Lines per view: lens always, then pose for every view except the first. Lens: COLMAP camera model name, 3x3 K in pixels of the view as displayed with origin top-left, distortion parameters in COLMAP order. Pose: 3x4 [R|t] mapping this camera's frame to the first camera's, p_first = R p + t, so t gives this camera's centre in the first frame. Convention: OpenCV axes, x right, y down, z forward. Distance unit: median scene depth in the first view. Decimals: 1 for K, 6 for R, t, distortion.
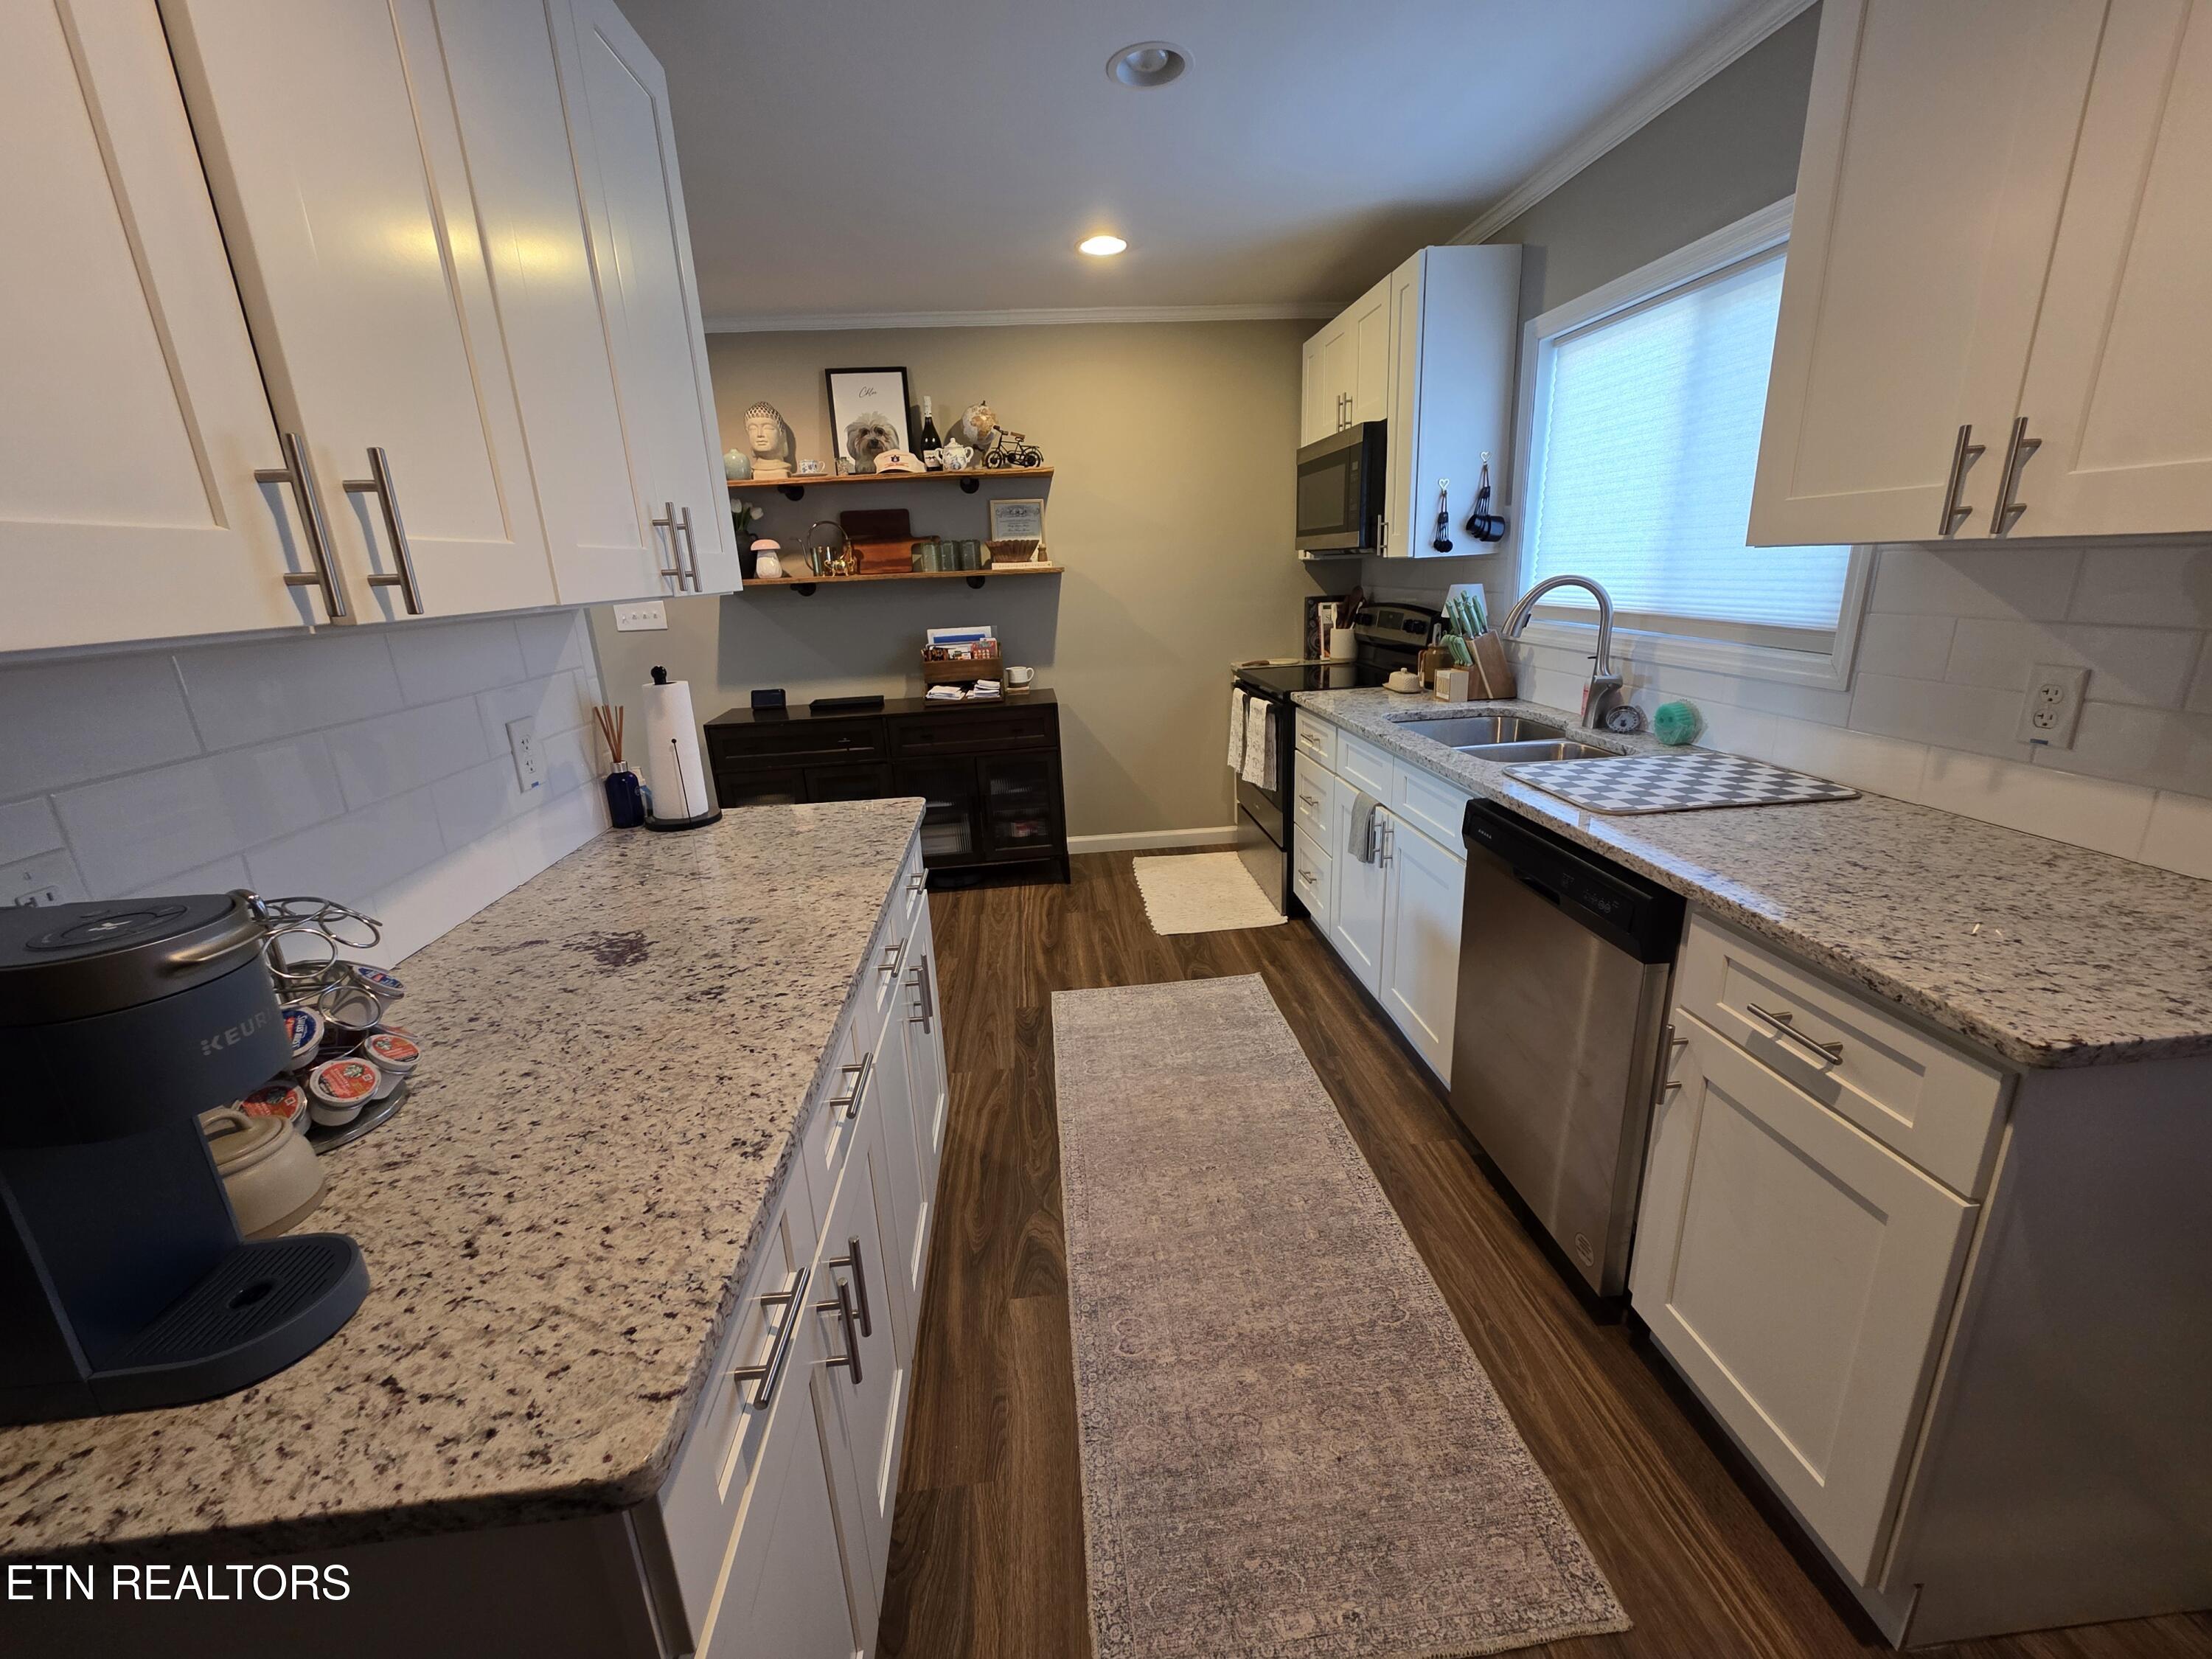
lens RADIAL K [[888.6, 0, 1107.1], [0, 888.6, 825.3], [0, 0, 1]] dist [-0.006123, 0.001374]
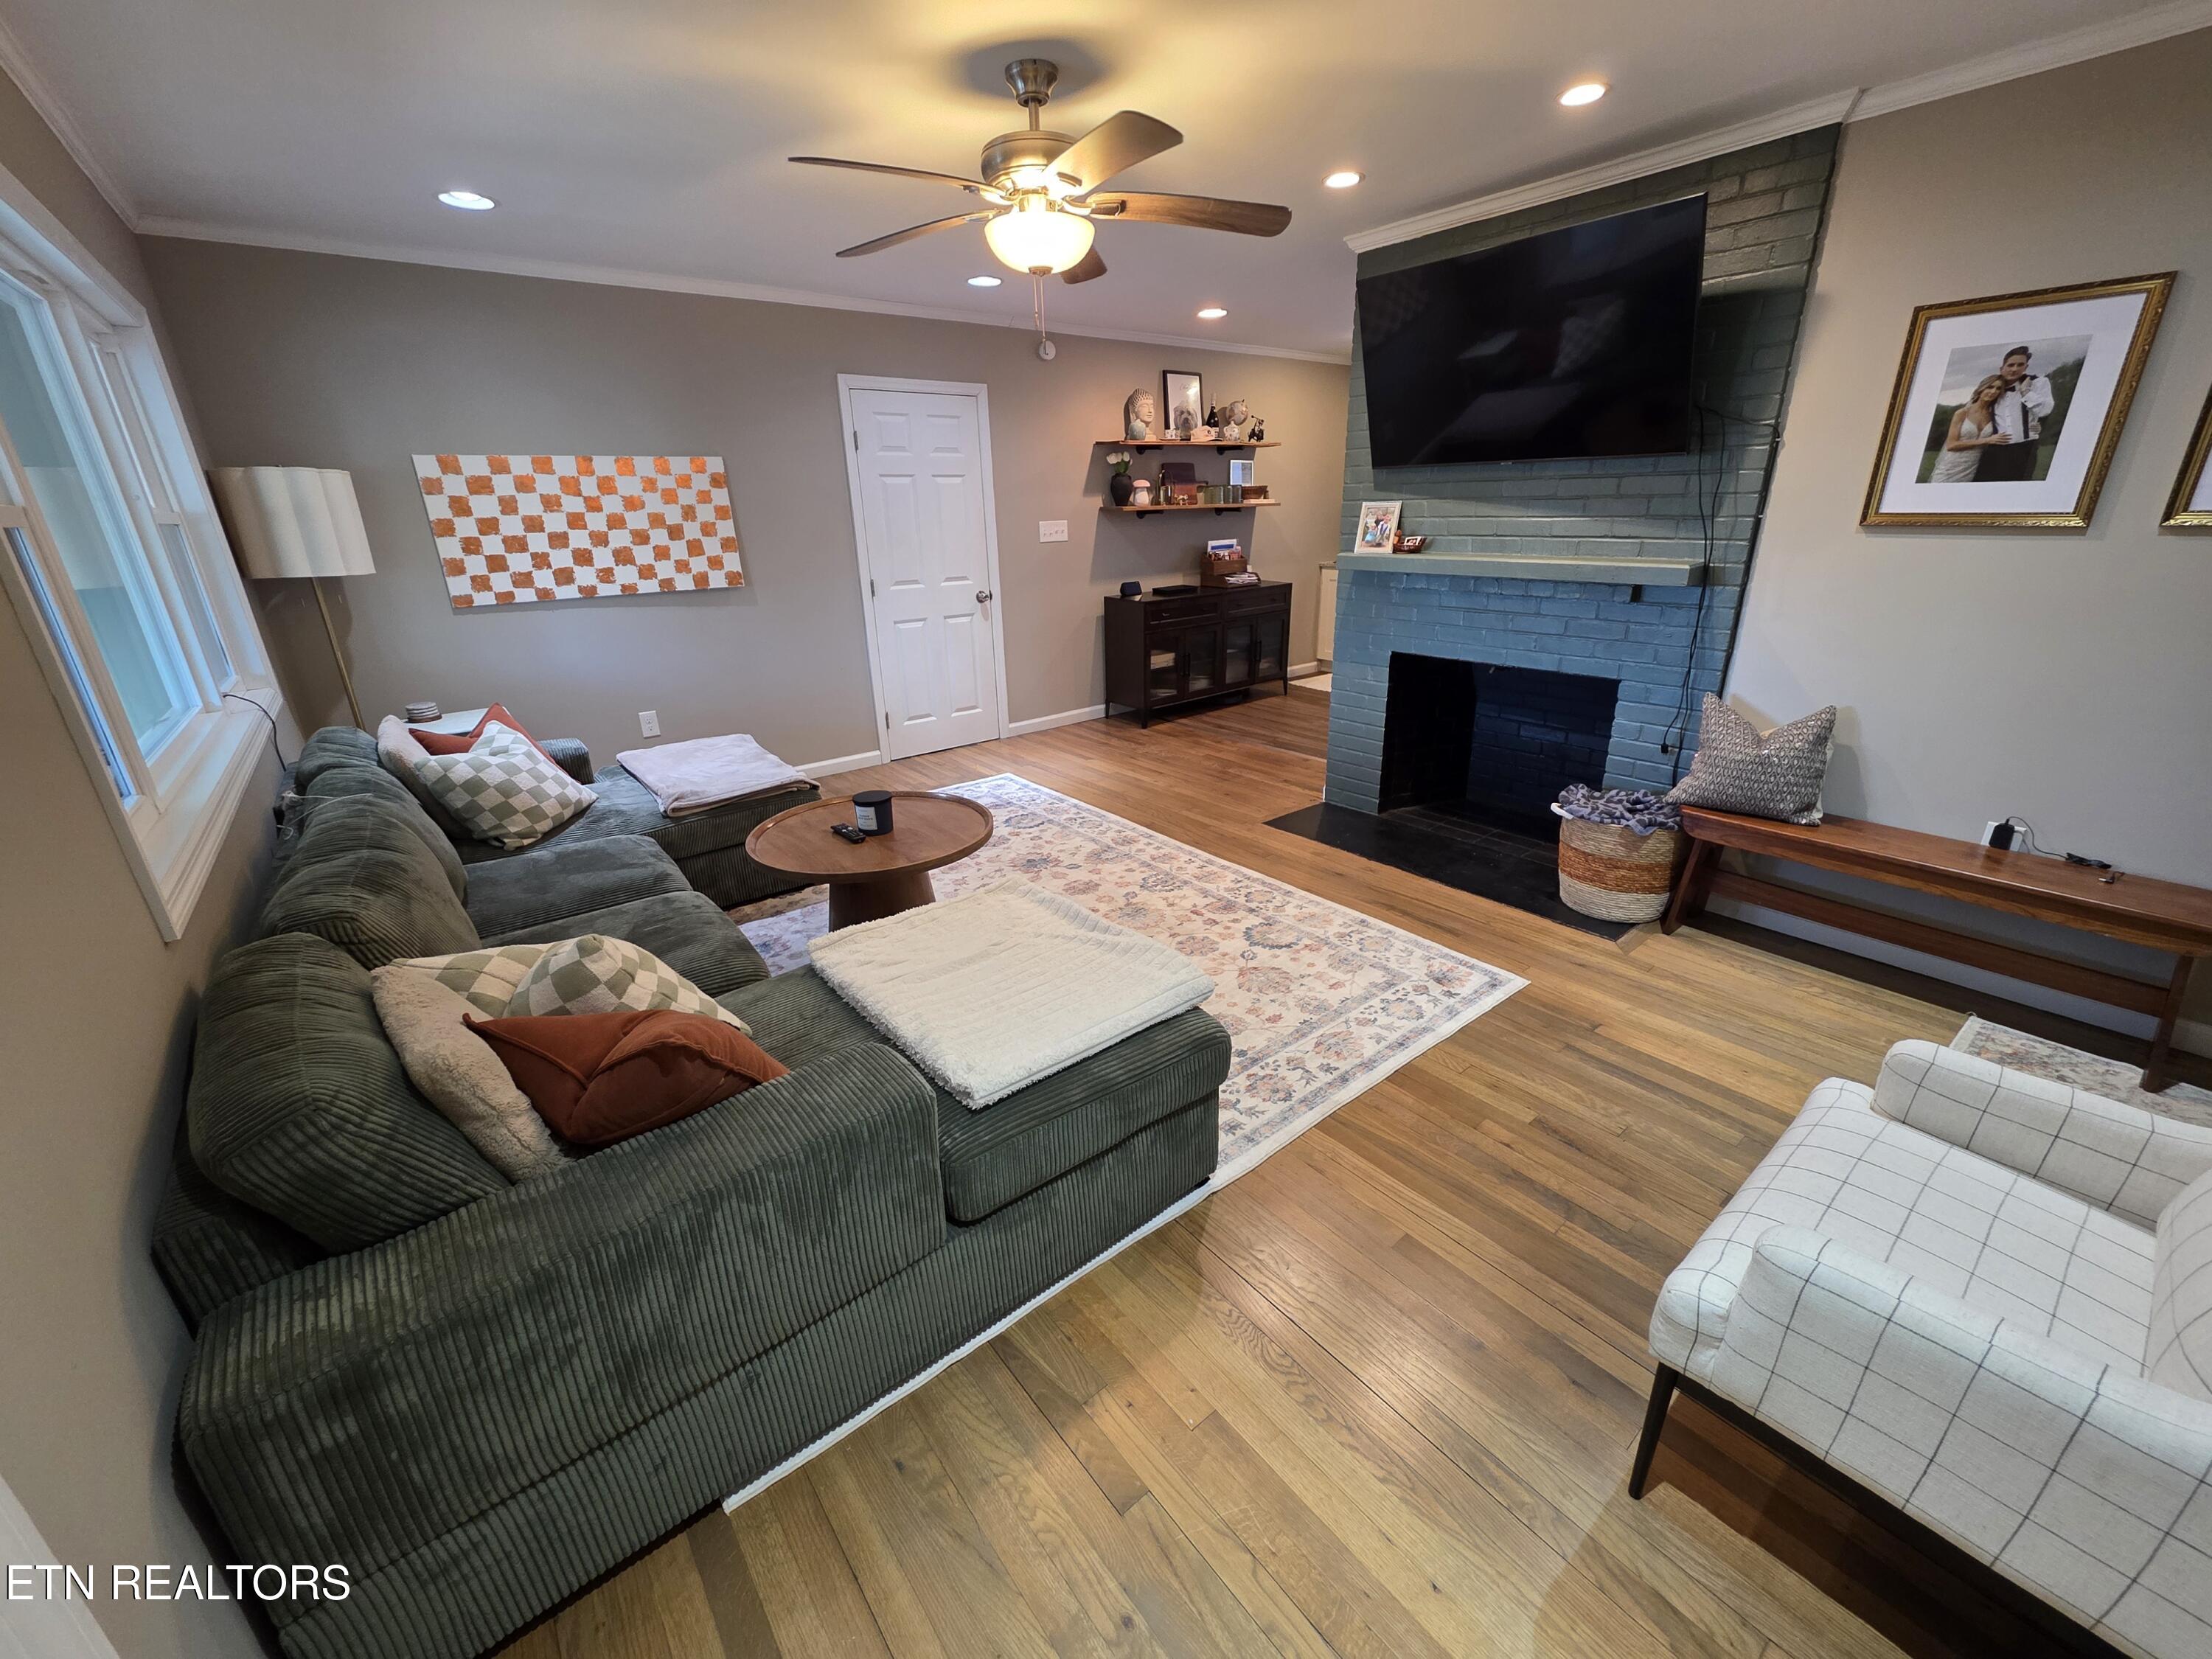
lens RADIAL K [[888.6, 0, 1107.7], [0, 888.6, 830.1], [0, 0, 1]] dist [-0.006123, 0.001374]
pose [[0.835538, -0.167634, 0.523236, -1.276674], [0.142107, 0.985849, 0.088919, 0.125158], [-0.530738, 0.000060, 0.847536, -0.259598]]
